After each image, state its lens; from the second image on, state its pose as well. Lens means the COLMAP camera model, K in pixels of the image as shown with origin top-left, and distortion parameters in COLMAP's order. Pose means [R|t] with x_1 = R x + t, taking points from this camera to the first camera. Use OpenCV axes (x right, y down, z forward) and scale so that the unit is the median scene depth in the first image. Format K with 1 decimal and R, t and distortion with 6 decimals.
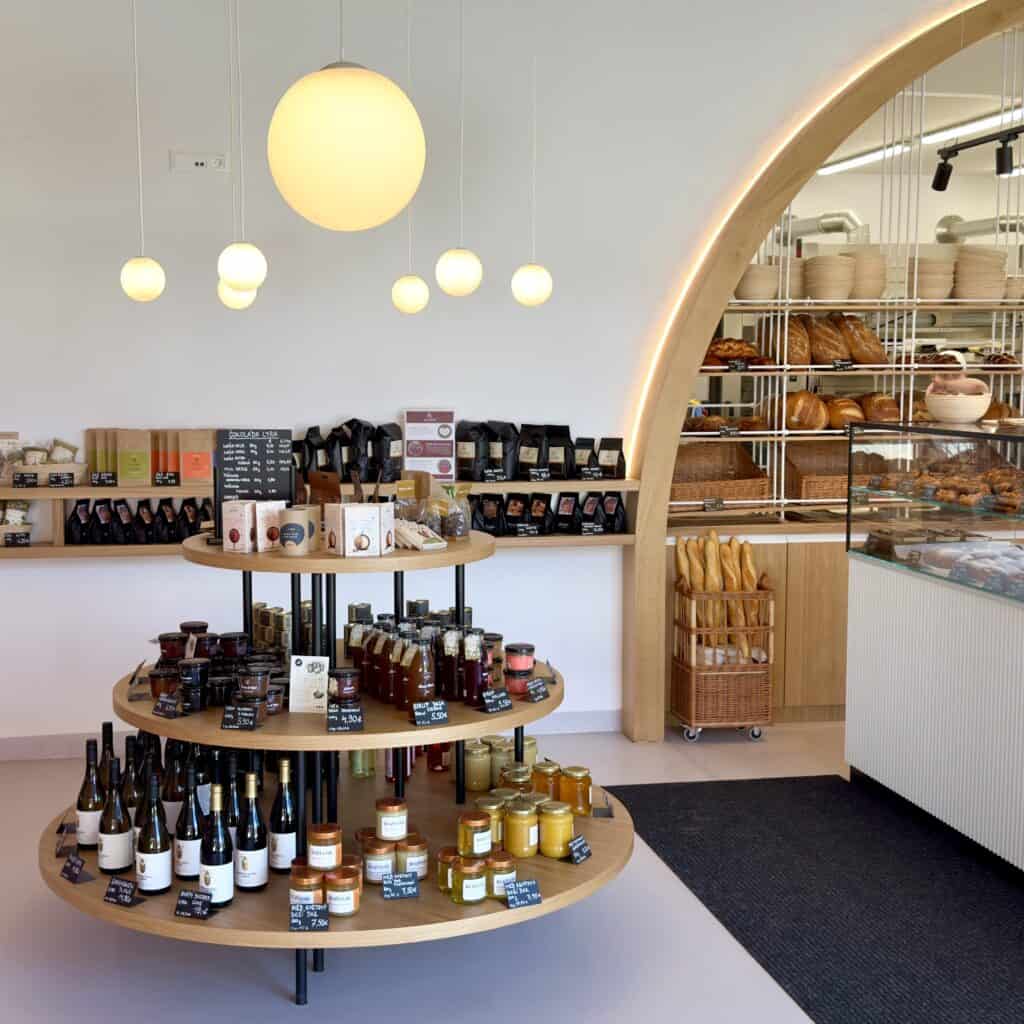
lens RADIAL K [[1444.2, 0, 512.0], [0, 1444.2, 512.0], [0, 0, 1]] dist [0.162300, -0.104613]
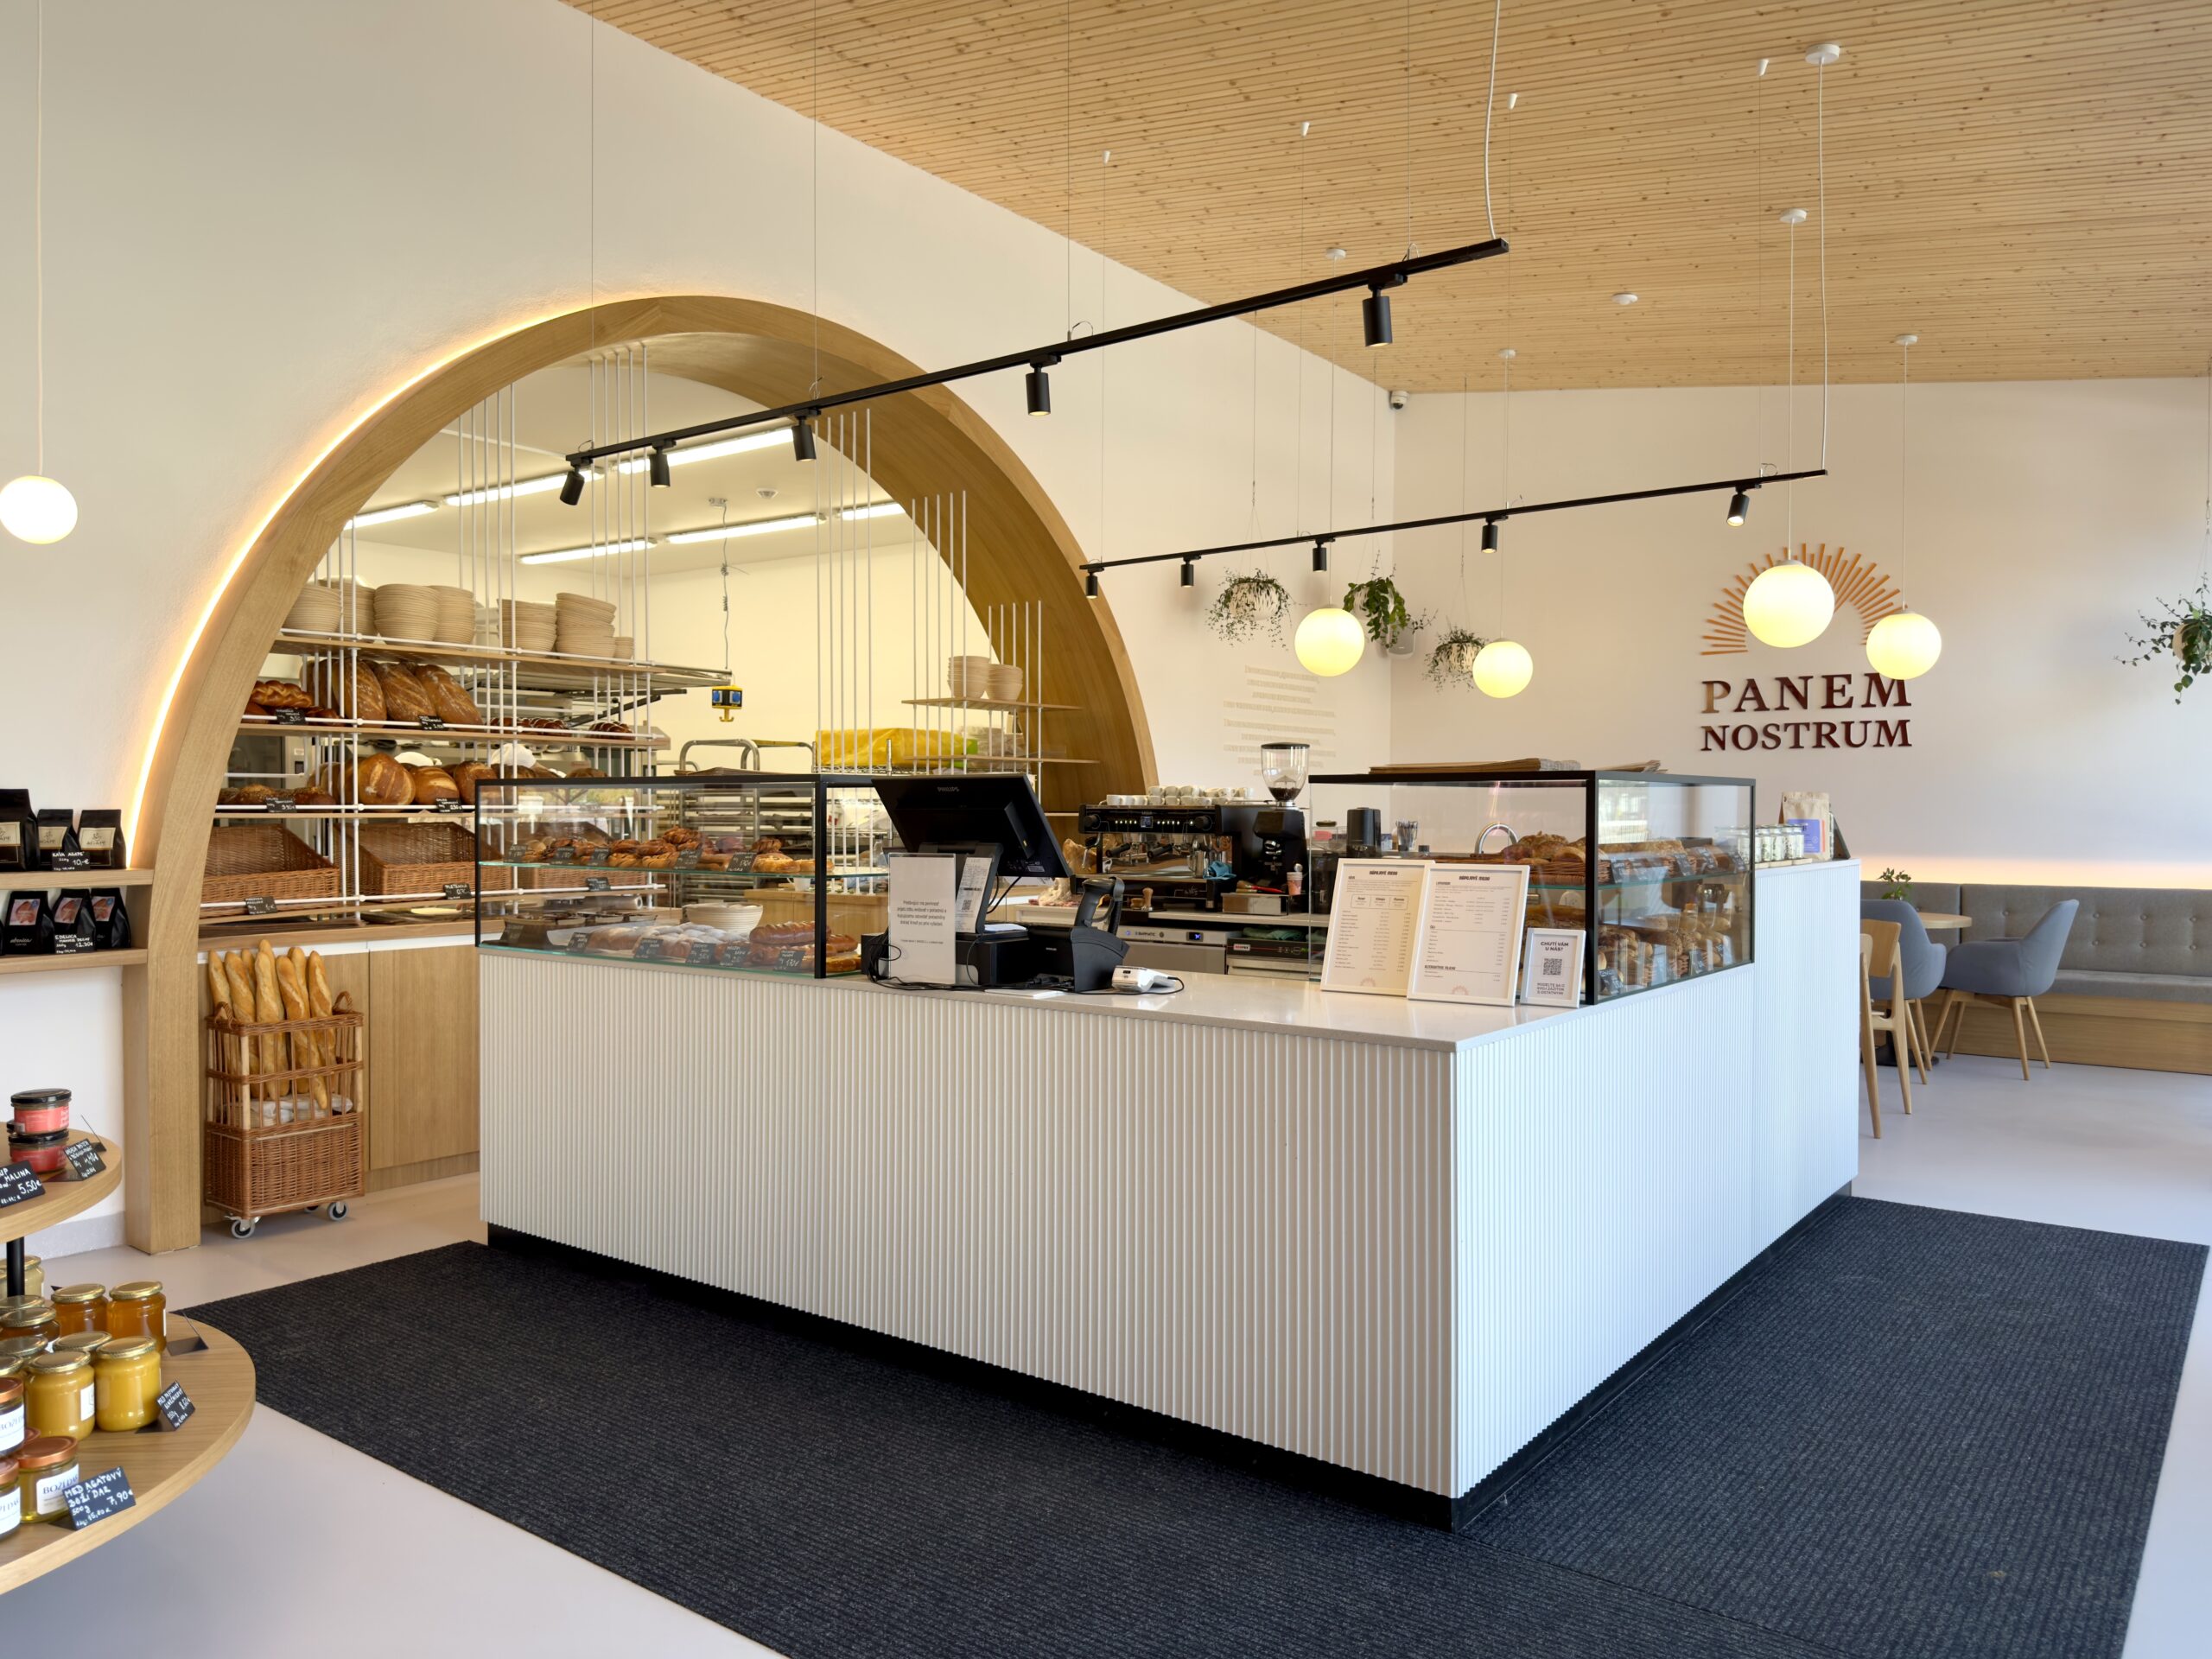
lens RADIAL K [[1570.8, 0, 1106.0], [0, 1570.8, 829.5], [0, 0, 1]] dist [0.012968, 0.001916]
pose [[0.762287, -0.016383, 0.647032, -0.052095], [0.069081, 0.996029, -0.056168, 0.032838], [-0.643542, 0.087514, 0.760391, 0.132213]]
